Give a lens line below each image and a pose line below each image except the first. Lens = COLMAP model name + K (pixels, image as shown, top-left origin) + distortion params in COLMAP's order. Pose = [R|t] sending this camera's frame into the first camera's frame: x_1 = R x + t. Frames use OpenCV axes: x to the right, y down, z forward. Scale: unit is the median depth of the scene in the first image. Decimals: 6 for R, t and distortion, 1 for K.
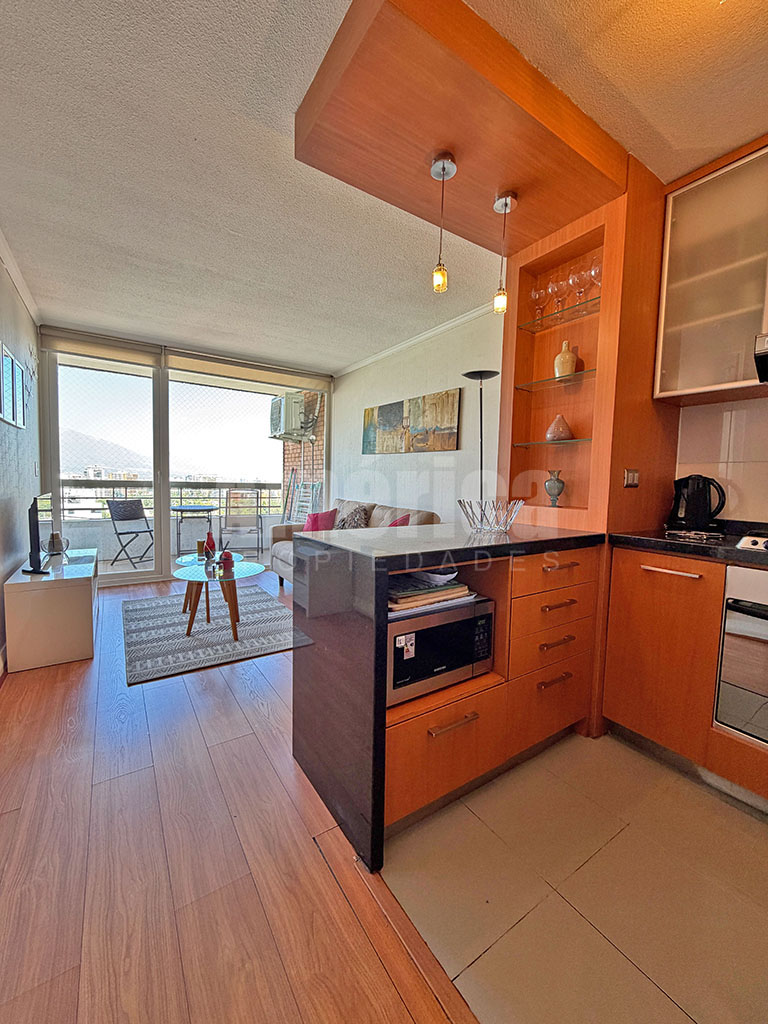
lens RADIAL K [[406.2, 0, 384.7], [0, 406.2, 510.2], [0, 0, 1]] dist [-0.000370, -0.000068]
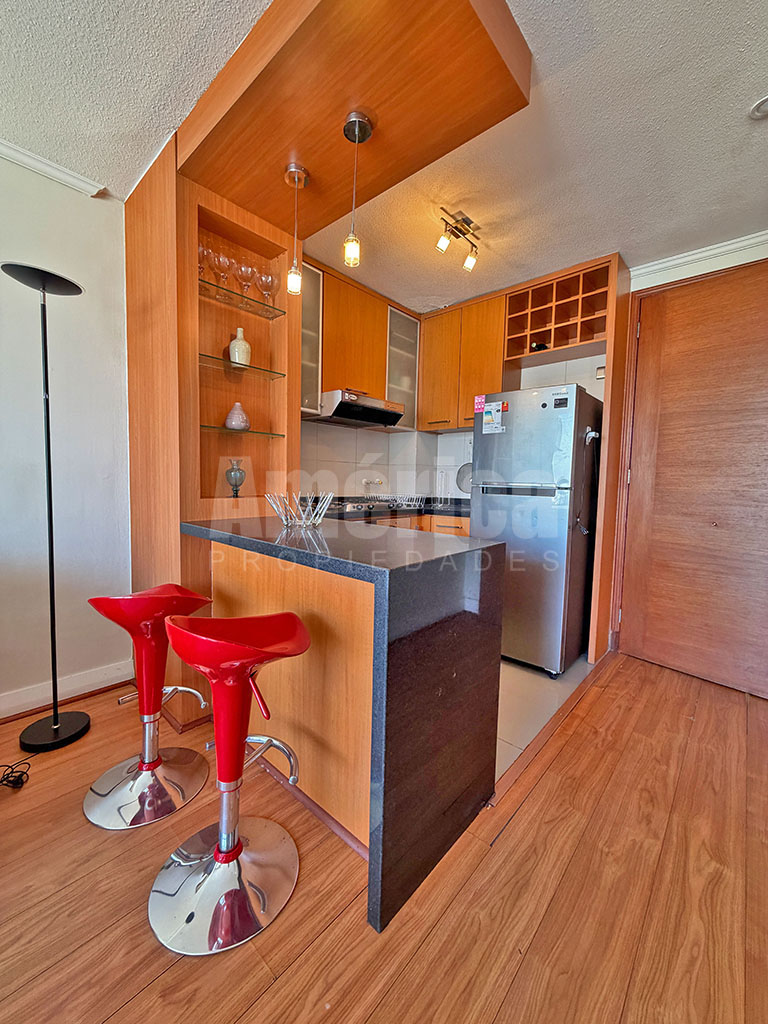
lens RADIAL K [[406.2, 0, 383.8], [0, 406.2, 510.7], [0, 0, 1]] dist [-0.000370, -0.000068]
pose [[-0.247050, -0.101468, 0.963675, -0.377710], [0.038009, 0.992722, 0.114271, -0.045874], [-0.968257, 0.064859, -0.241396, 0.555945]]
